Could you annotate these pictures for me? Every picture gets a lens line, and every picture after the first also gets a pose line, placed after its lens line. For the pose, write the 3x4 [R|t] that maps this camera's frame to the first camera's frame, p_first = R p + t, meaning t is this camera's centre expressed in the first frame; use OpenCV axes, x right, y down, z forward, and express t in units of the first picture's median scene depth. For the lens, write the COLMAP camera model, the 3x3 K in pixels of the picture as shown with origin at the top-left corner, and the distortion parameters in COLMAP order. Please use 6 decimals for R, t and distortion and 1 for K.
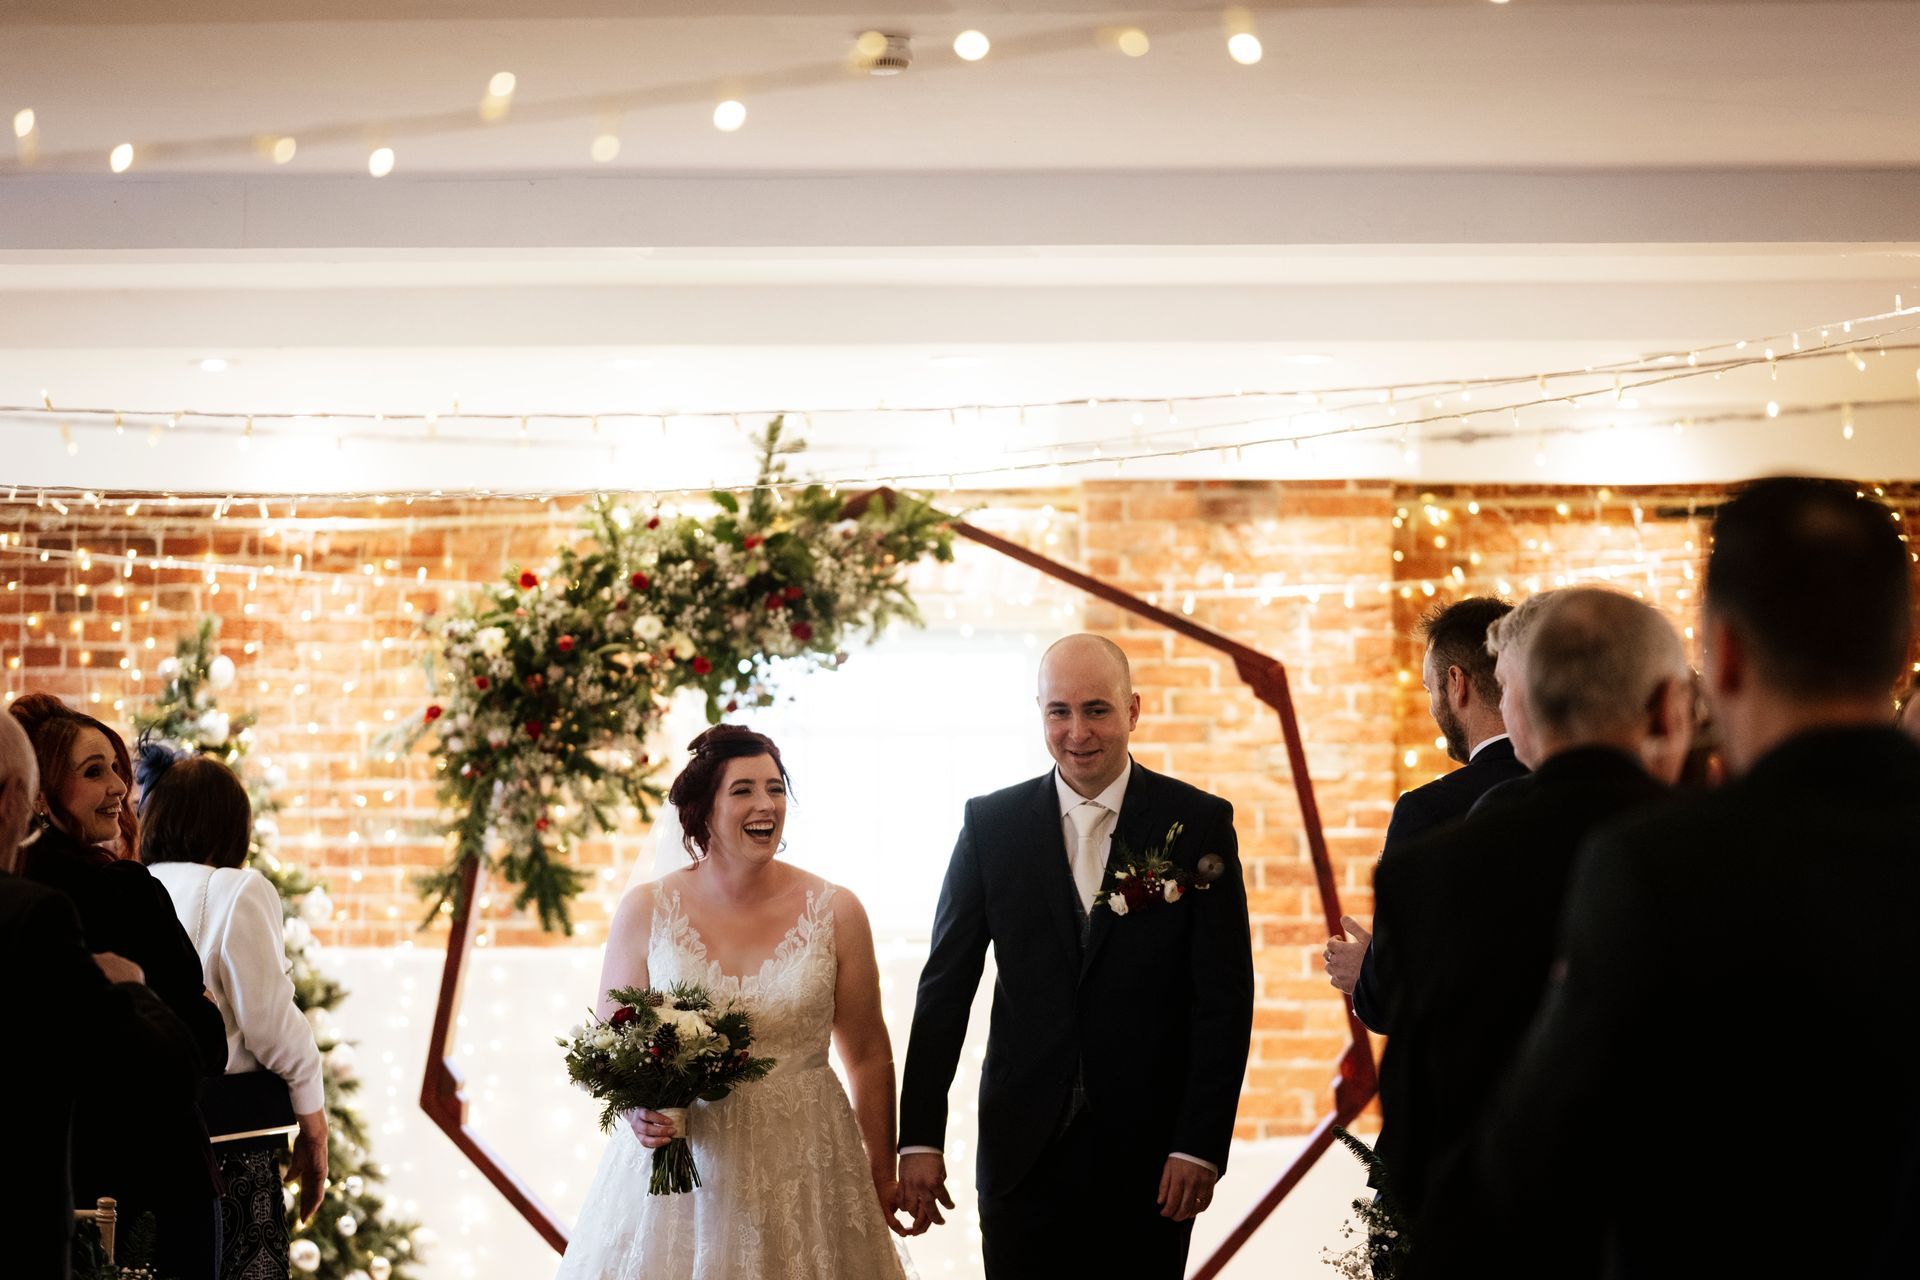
lens RADIAL K [[2028.6, 0, 962.0], [0, 2028.6, 640.0], [0, 0, 1]] dist [0.004068, 0.000000]
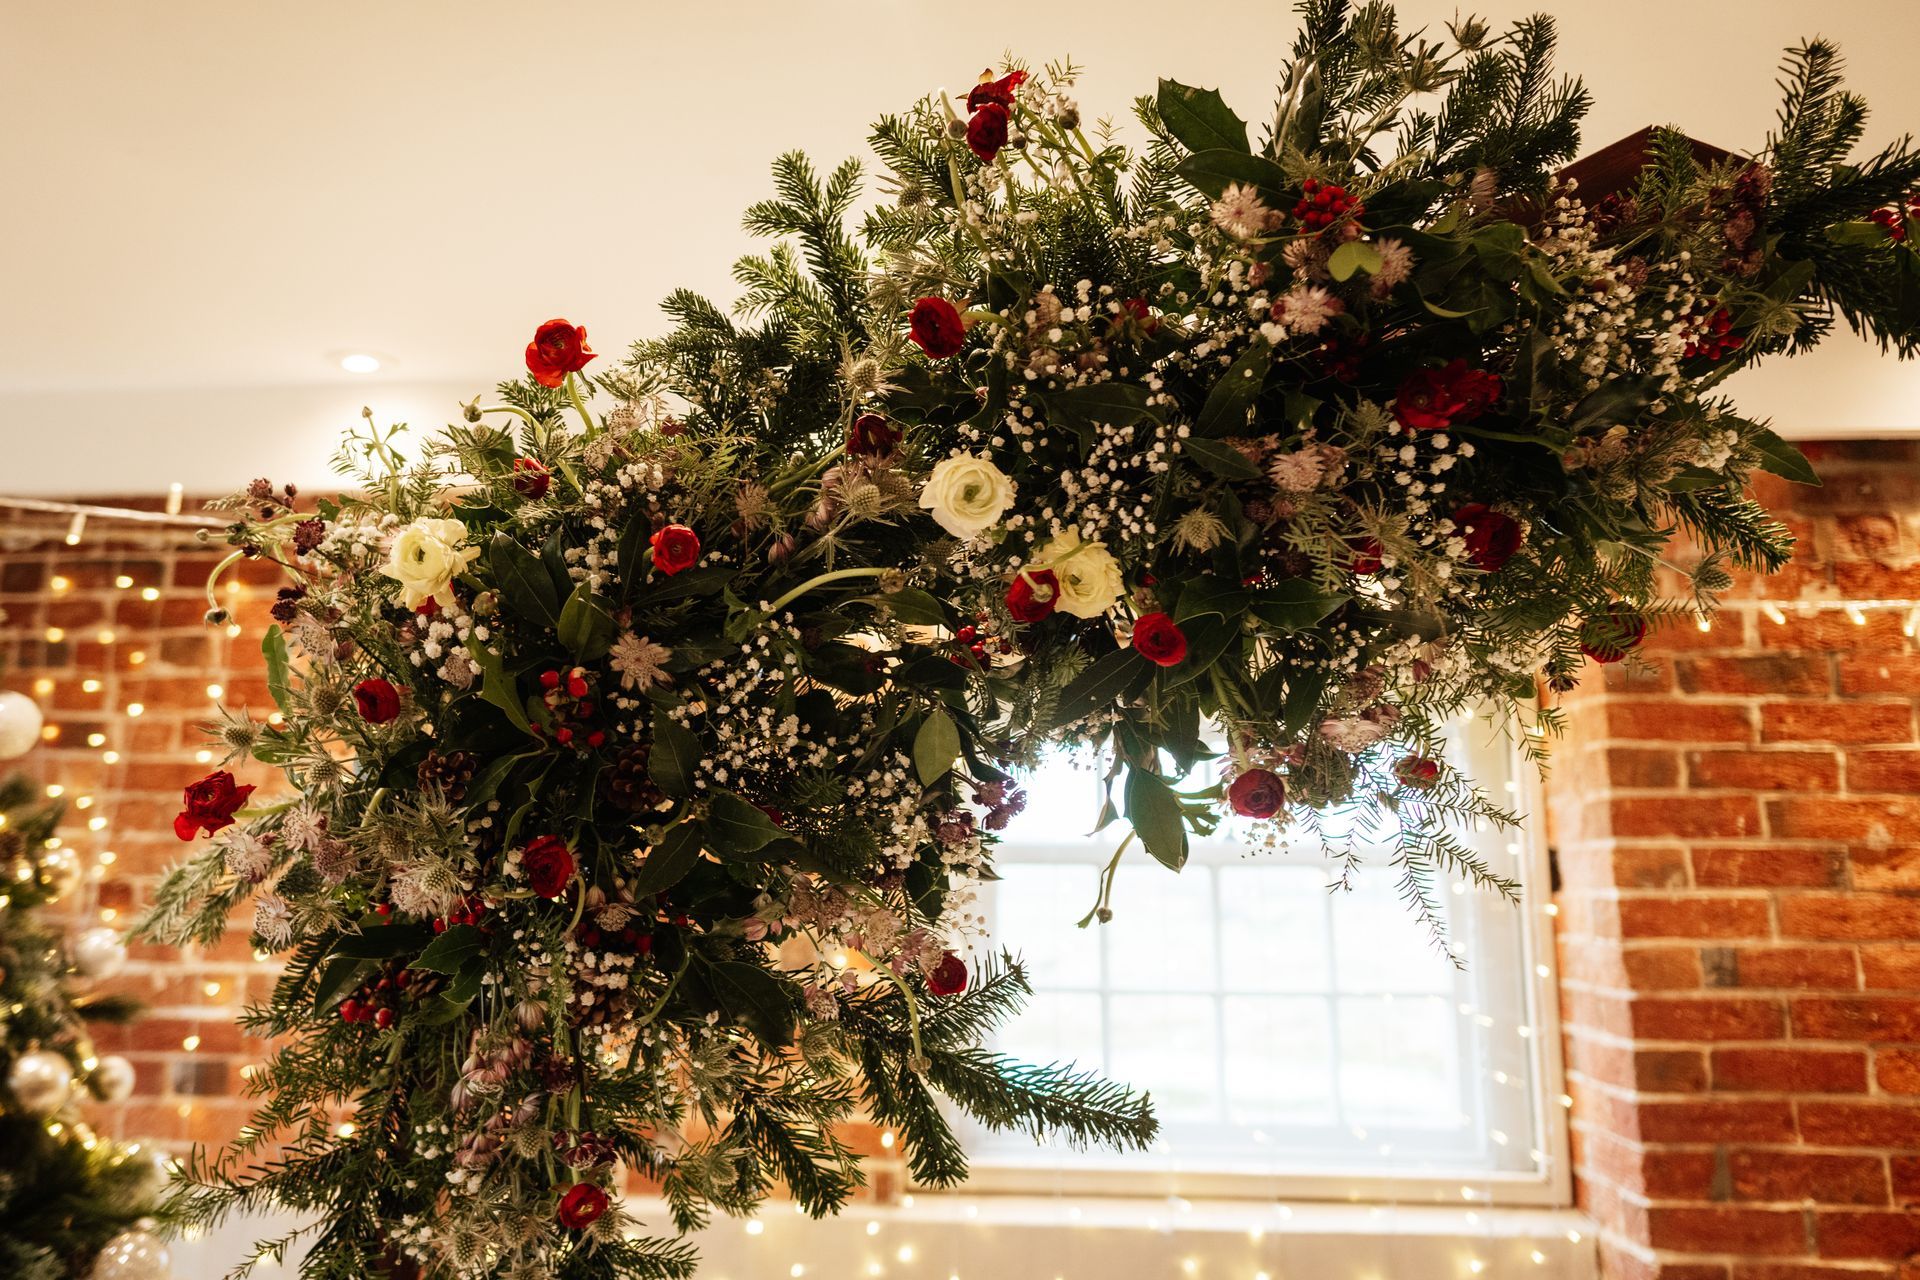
lens RADIAL K [[2028.6, 0, 958.5], [0, 2028.6, 641.0], [0, 0, 1]] dist [0.004068, 0.000000]
pose [[0.995145, 0.003410, -0.098363, -0.123187], [-0.009034, 0.998345, -0.056790, 0.027443], [0.098007, 0.057402, 0.993529, 0.695118]]
